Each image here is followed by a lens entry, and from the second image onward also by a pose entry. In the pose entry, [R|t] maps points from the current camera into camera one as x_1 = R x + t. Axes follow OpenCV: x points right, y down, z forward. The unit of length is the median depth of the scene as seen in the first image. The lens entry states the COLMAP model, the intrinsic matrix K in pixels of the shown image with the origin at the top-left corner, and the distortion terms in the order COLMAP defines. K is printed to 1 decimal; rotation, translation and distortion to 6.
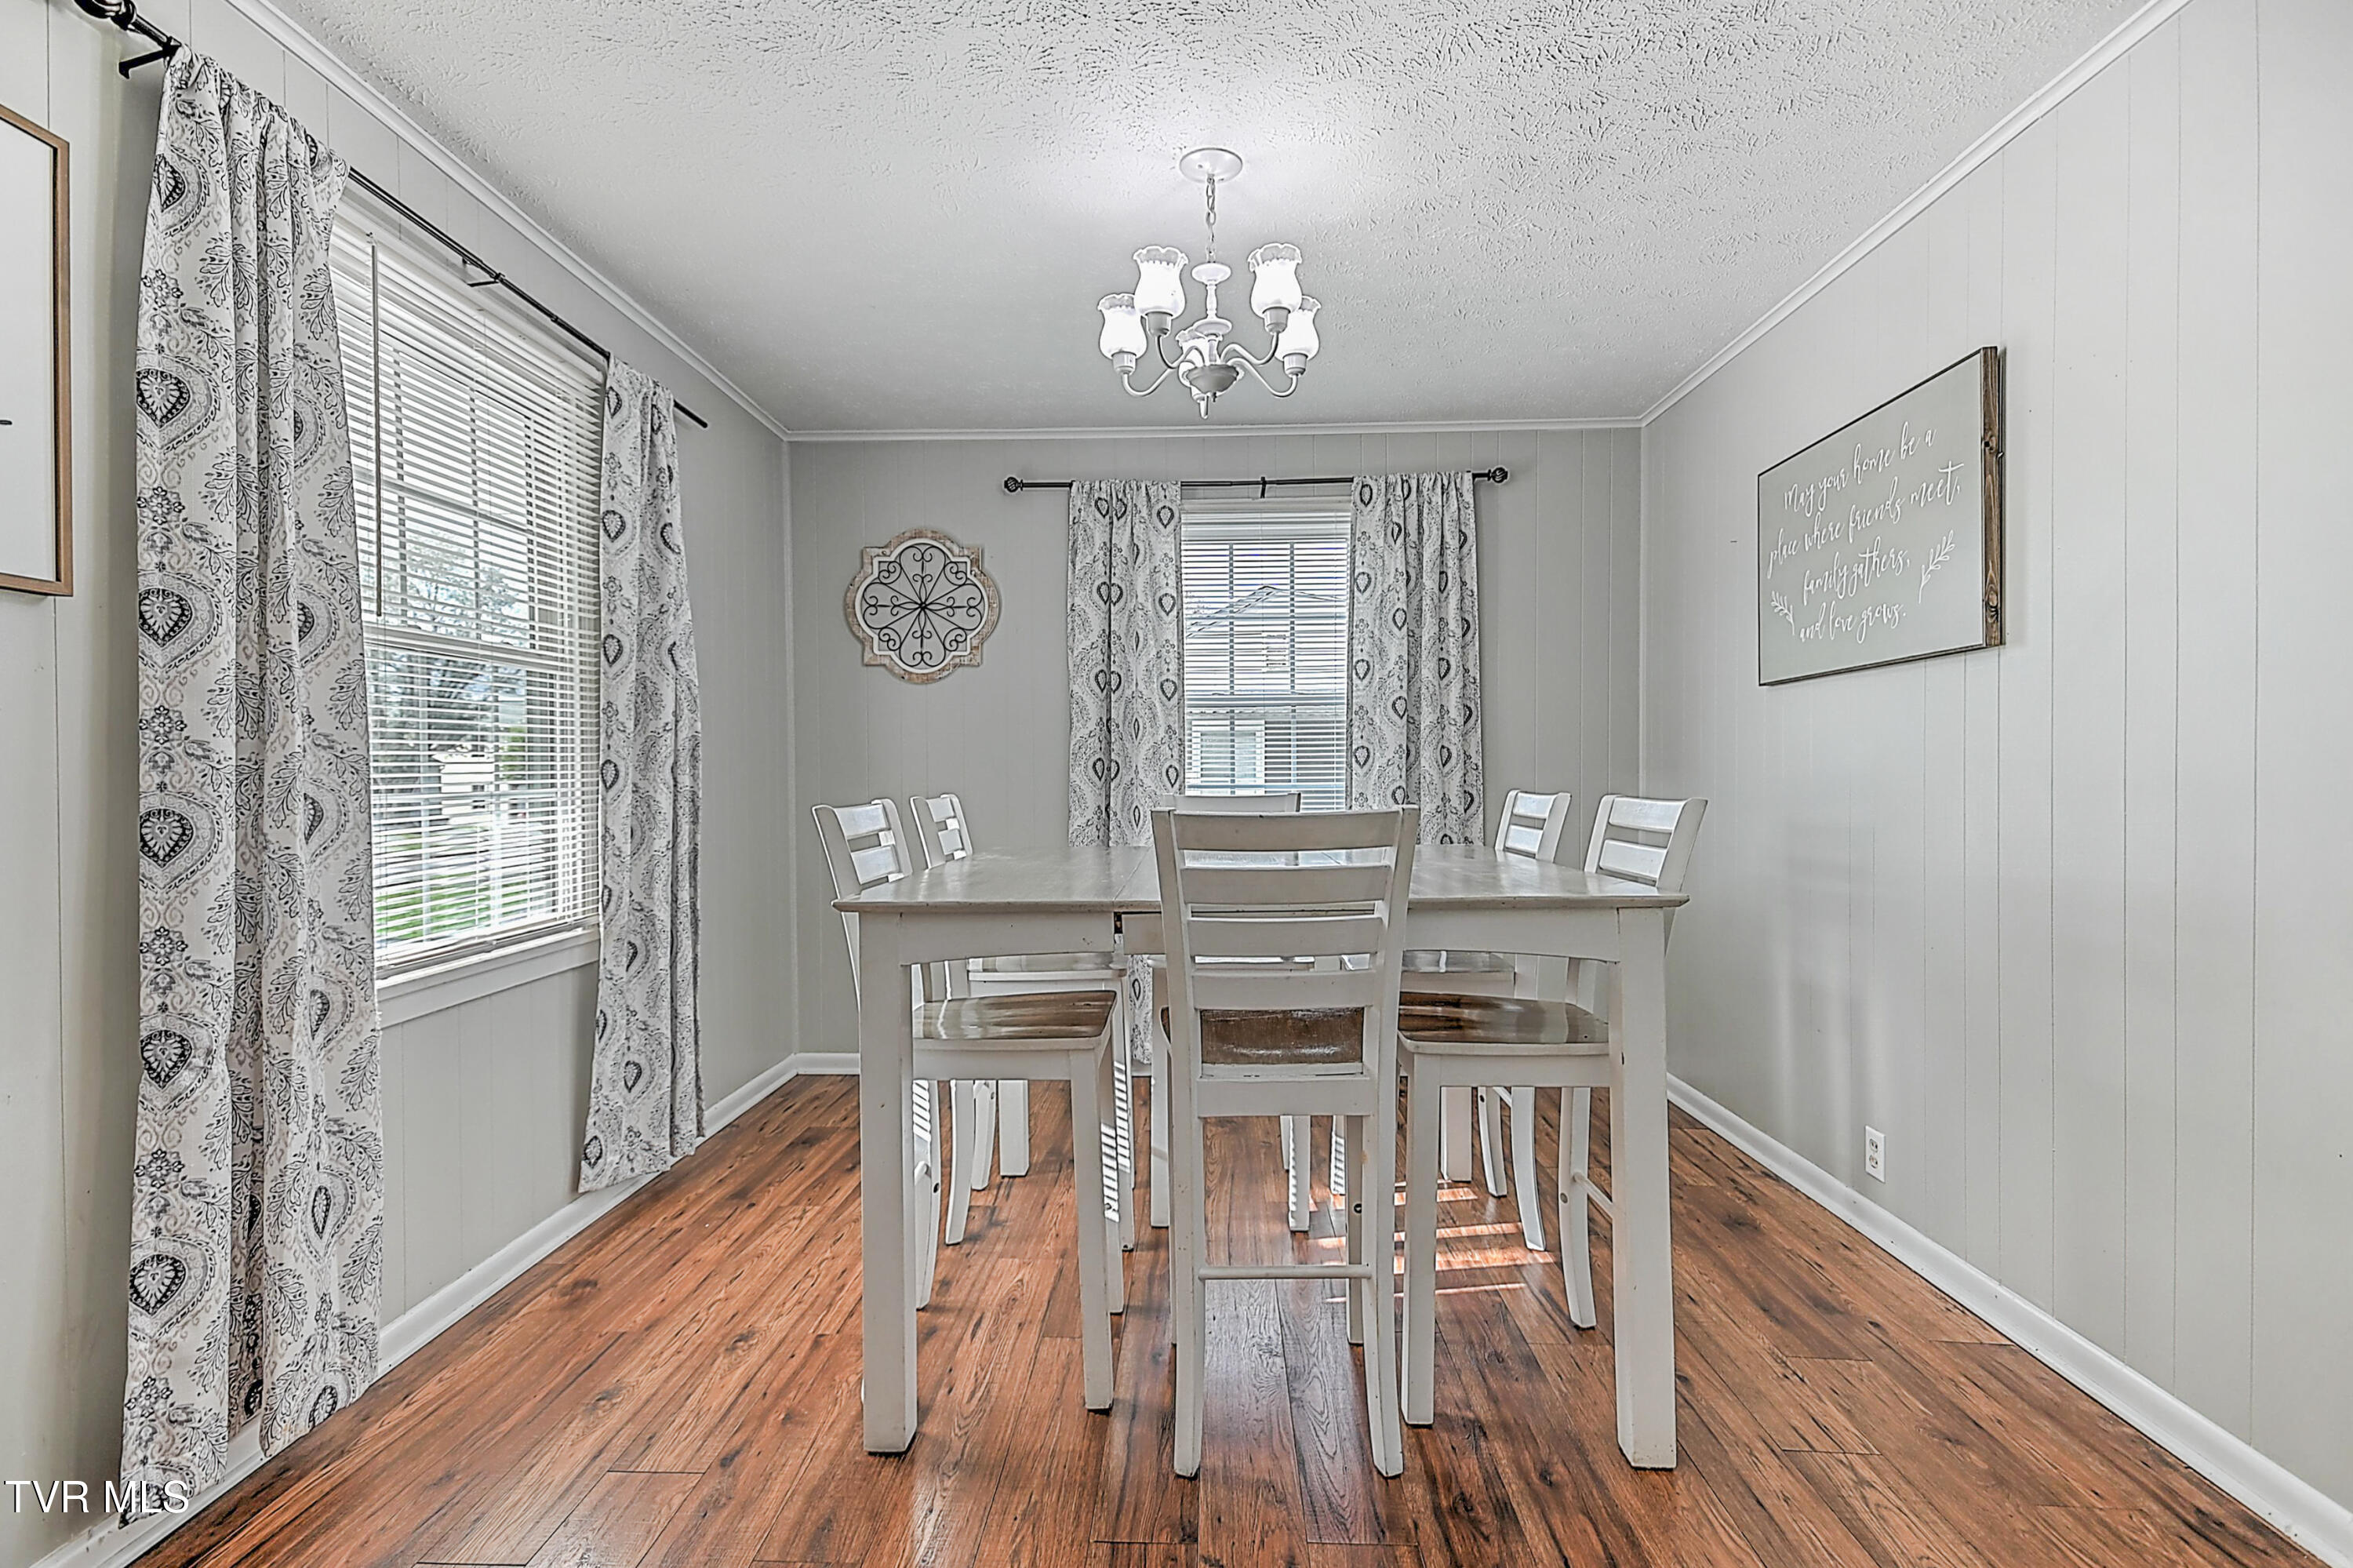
lens RADIAL K [[1086.0, 0, 1168.3], [0, 1086.0, 784.6], [0, 0, 1]] dist [0.012844, 0.000341]
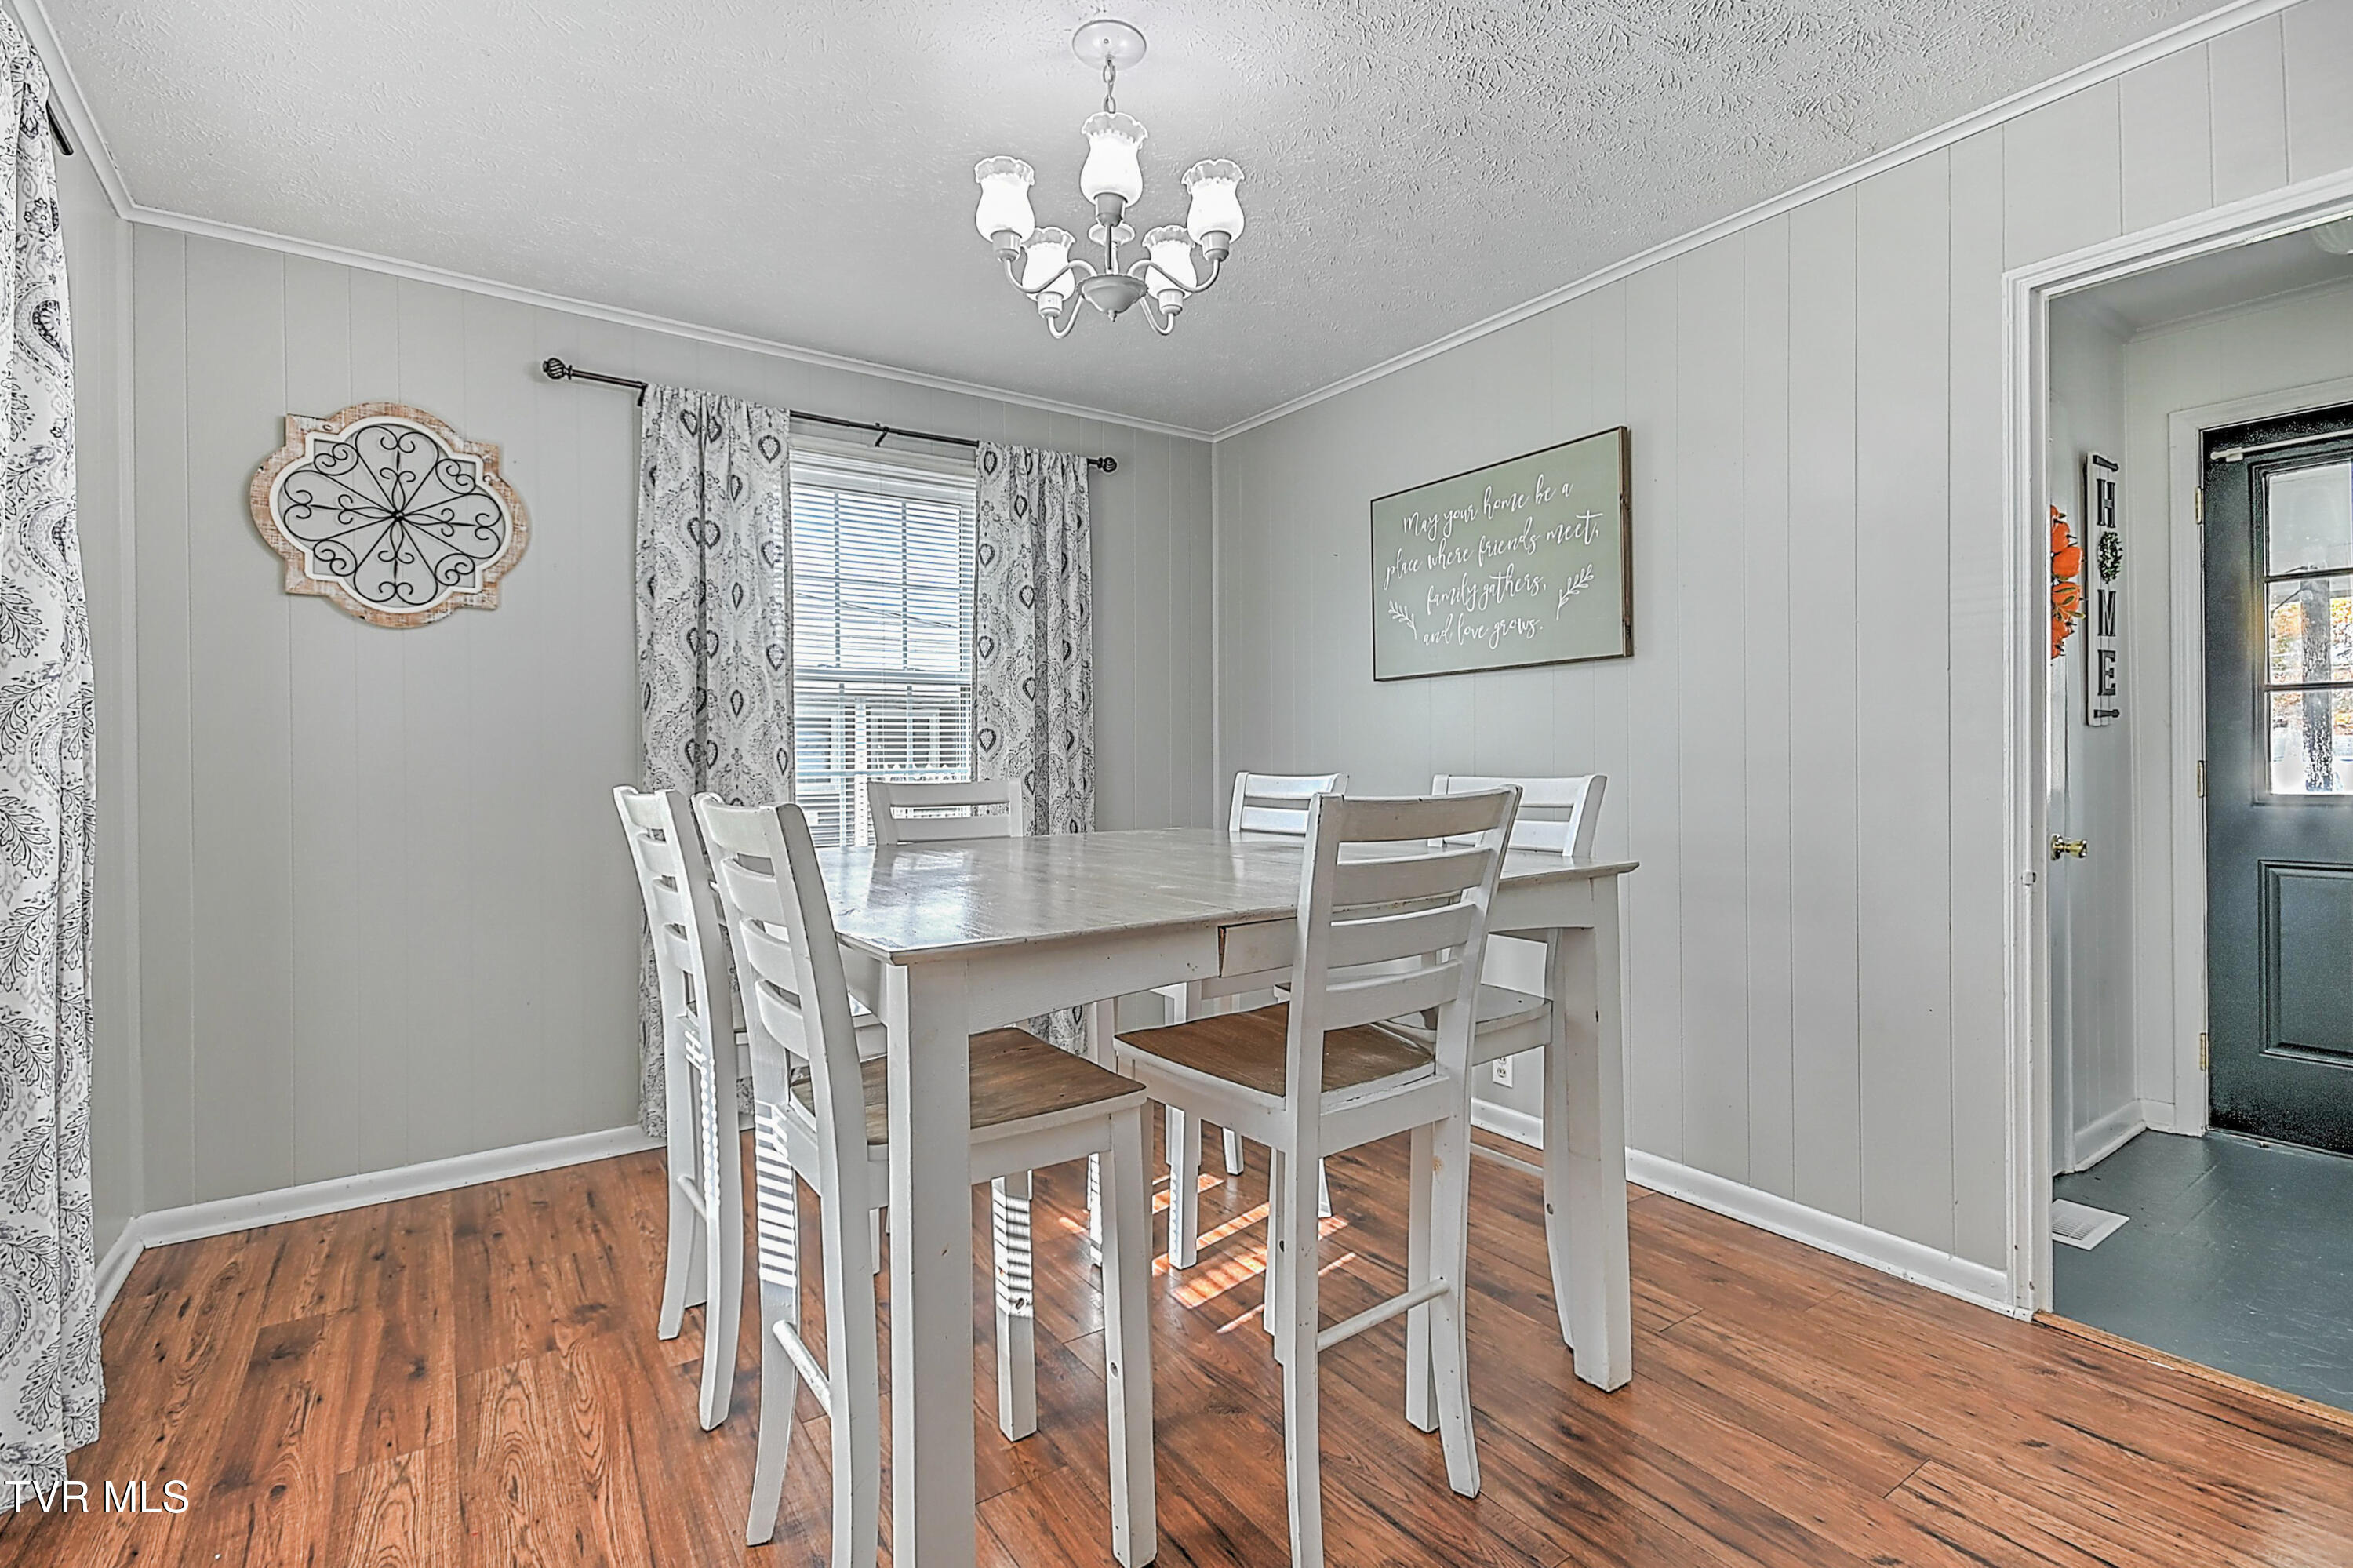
lens RADIAL K [[1050.6, 0, 1155.8], [0, 1050.6, 761.1], [0, 0, 1]] dist [0.012684, -0.003890]
pose [[0.805363, -0.002683, 0.592775, -0.245269], [0.009342, 0.999923, -0.008167, 0.001169], [-0.592708, 0.012115, 0.805326, 0.184210]]
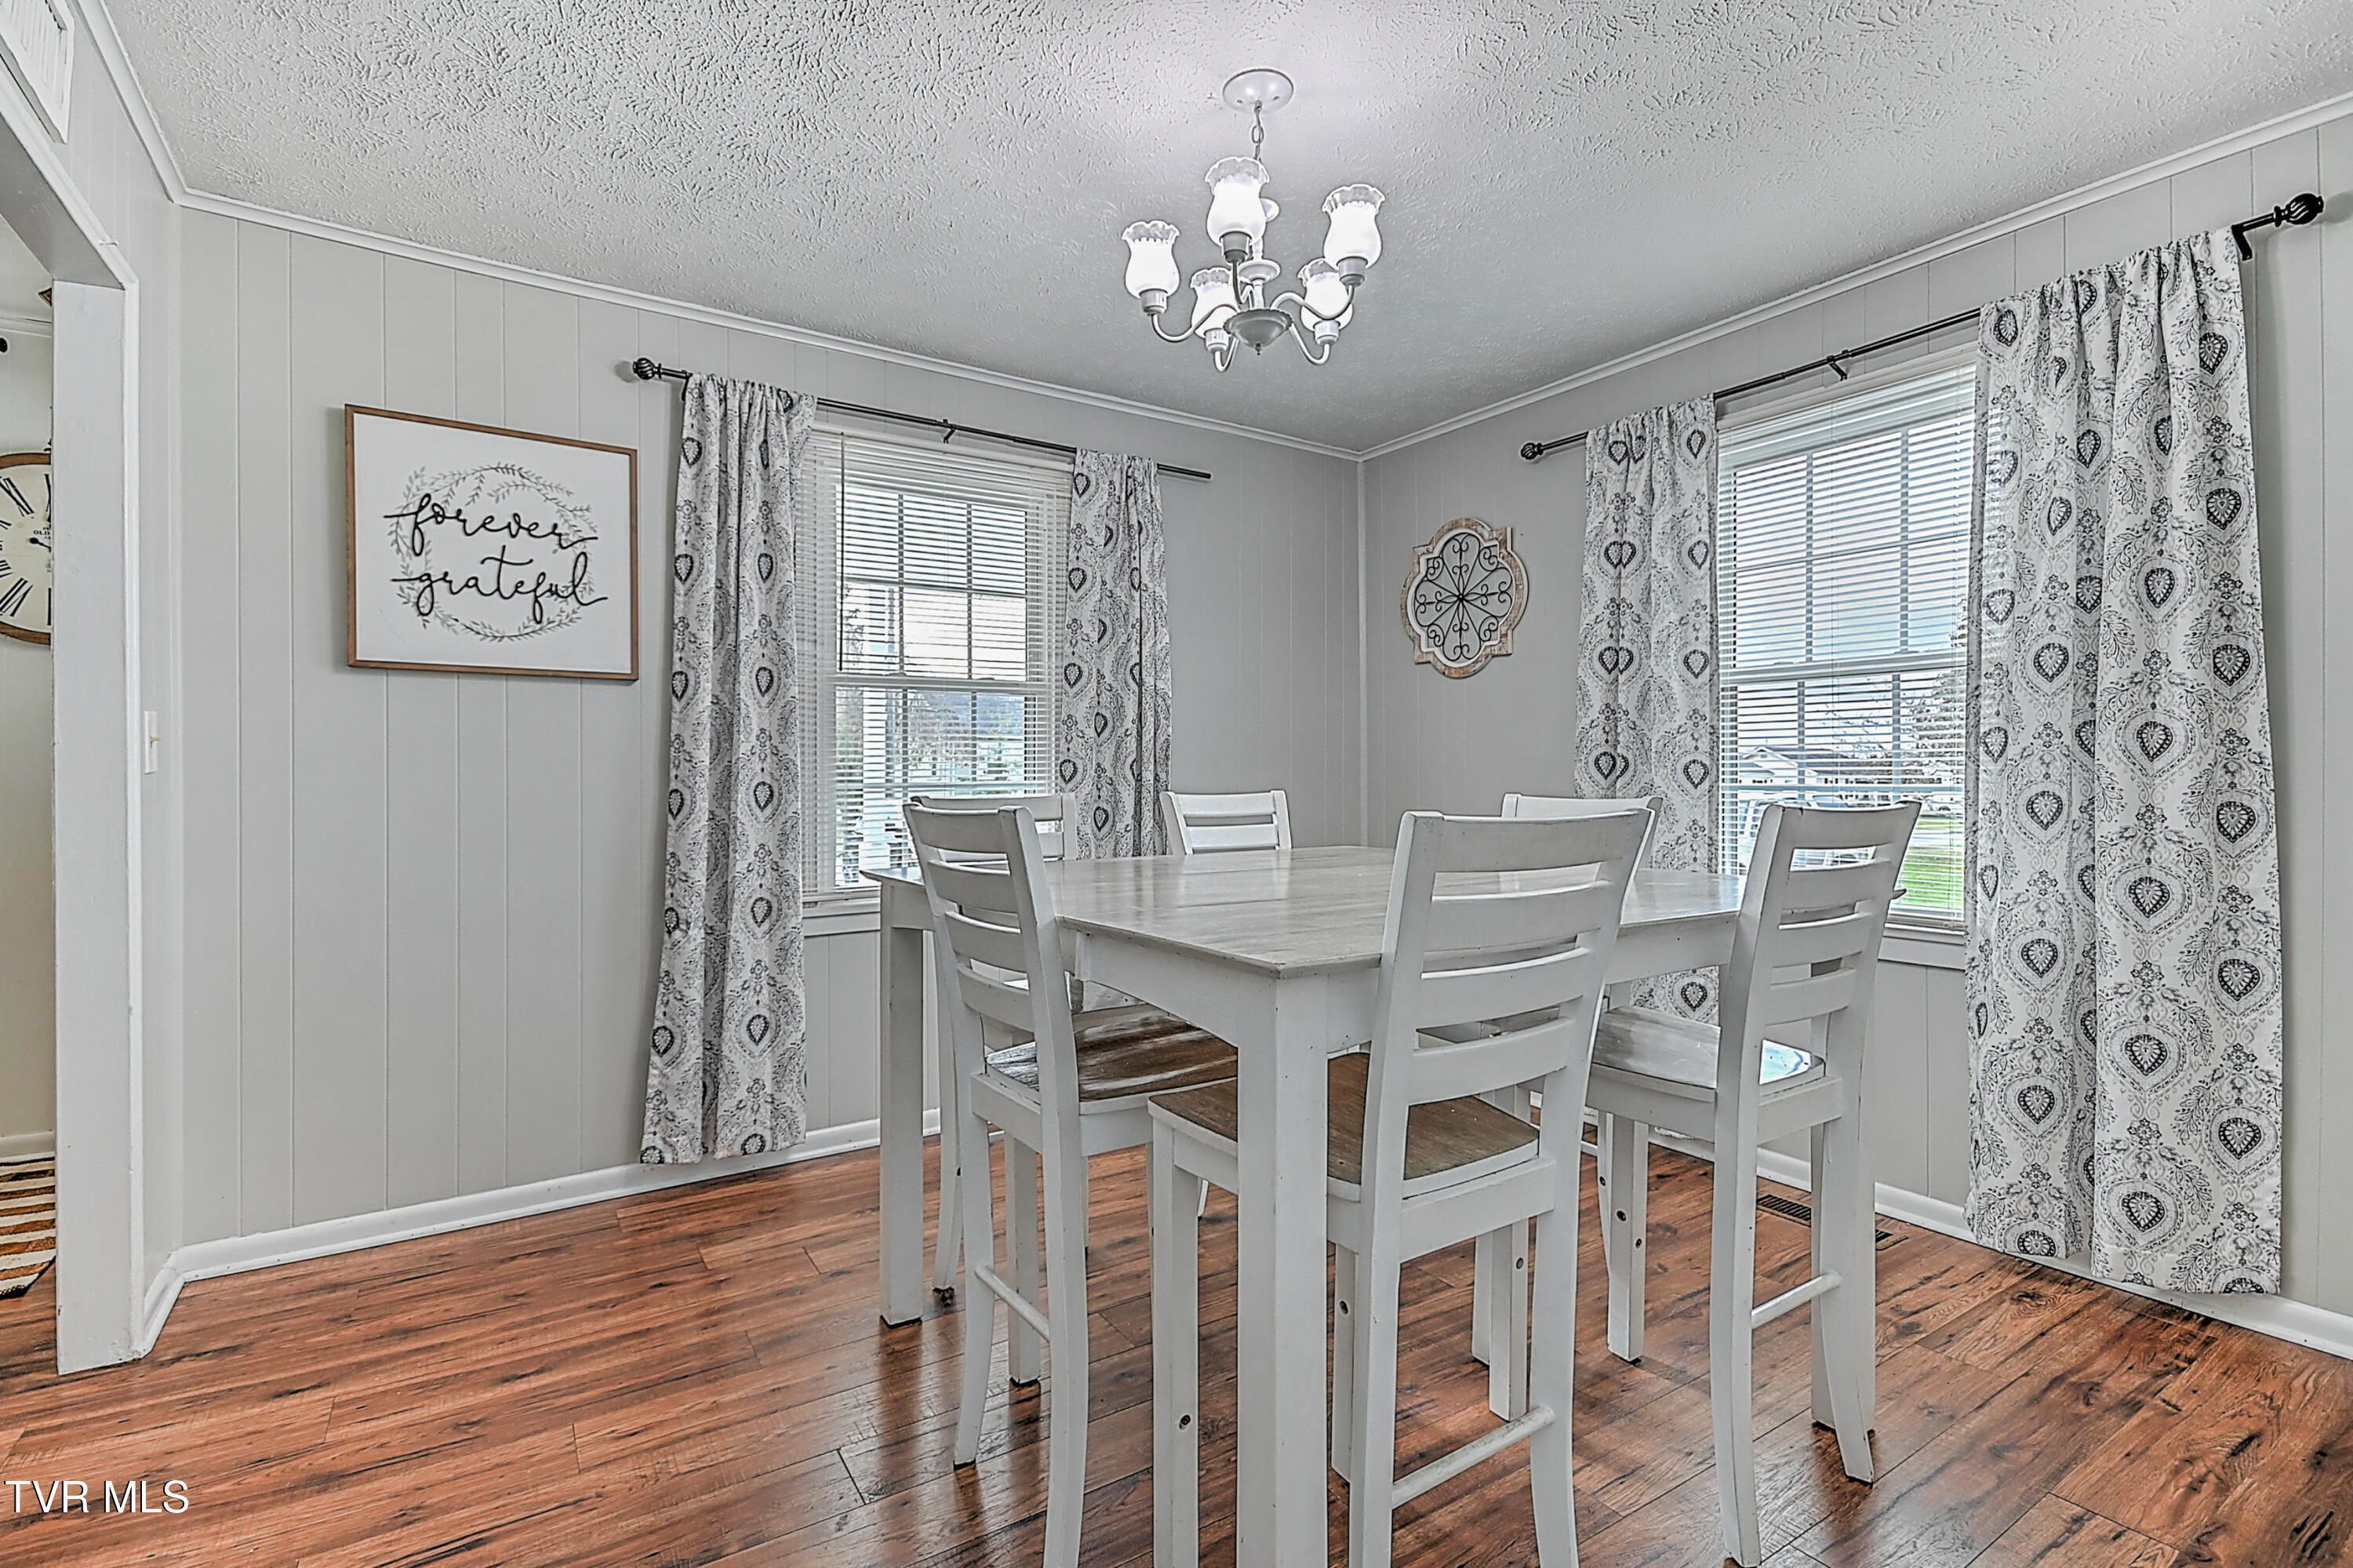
lens RADIAL K [[1050.6, 0, 1169.4], [0, 1050.6, 775.3], [0, 0, 1]] dist [0.012684, -0.003890]
pose [[0.580784, 0.004526, -0.814045, 0.403713], [-0.009016, 0.999959, -0.000873, -0.002712], [0.814008, 0.007846, 0.580801, 0.252425]]
